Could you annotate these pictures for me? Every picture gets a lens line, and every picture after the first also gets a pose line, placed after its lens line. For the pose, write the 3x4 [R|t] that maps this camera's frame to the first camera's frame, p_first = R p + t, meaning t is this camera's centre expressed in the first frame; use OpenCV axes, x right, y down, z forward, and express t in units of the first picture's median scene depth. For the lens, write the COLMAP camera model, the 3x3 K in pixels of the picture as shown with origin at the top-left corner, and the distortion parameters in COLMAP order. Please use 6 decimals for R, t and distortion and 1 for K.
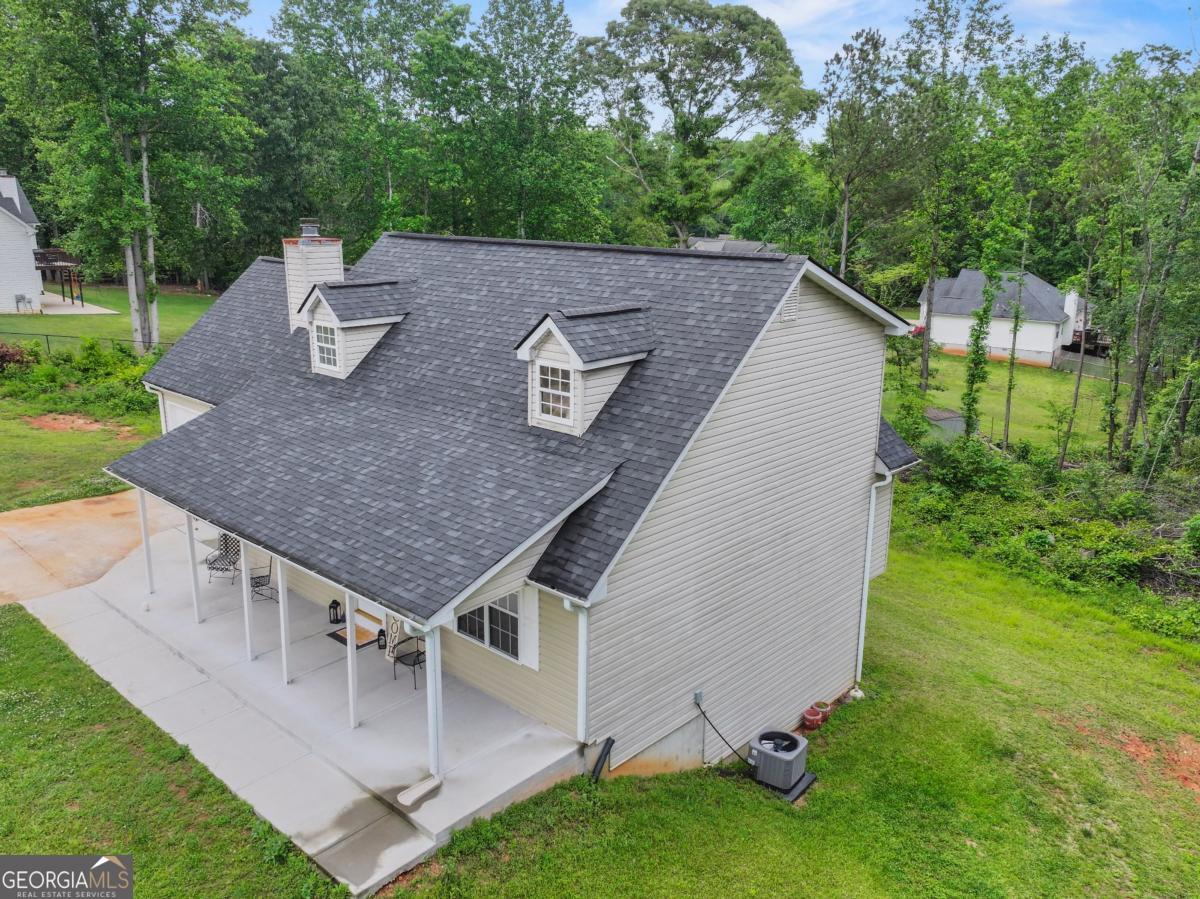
lens RADIAL K [[963.7, 0, 592.0], [0, 963.7, 455.5], [0, 0, 1]] dist [0.004724, 0.003670]
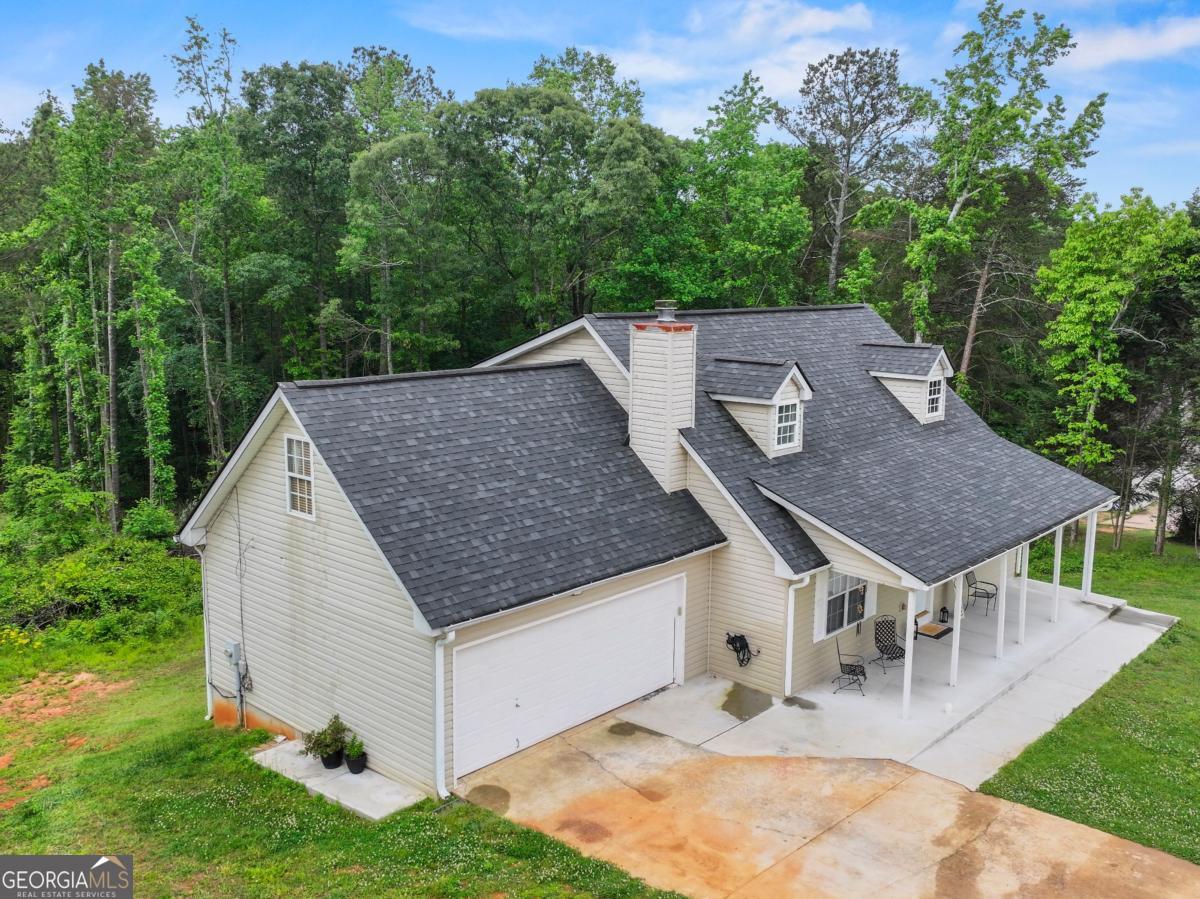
lens RADIAL K [[1052.4, 0, 590.6], [0, 1052.4, 442.5], [0, 0, 1]] dist [0.015105, -0.000298]
pose [[-0.005060, -0.181874, 0.983309, -1.378458], [0.255271, 0.950508, 0.177120, -0.348399], [-0.966856, 0.251907, 0.041618, 1.187843]]
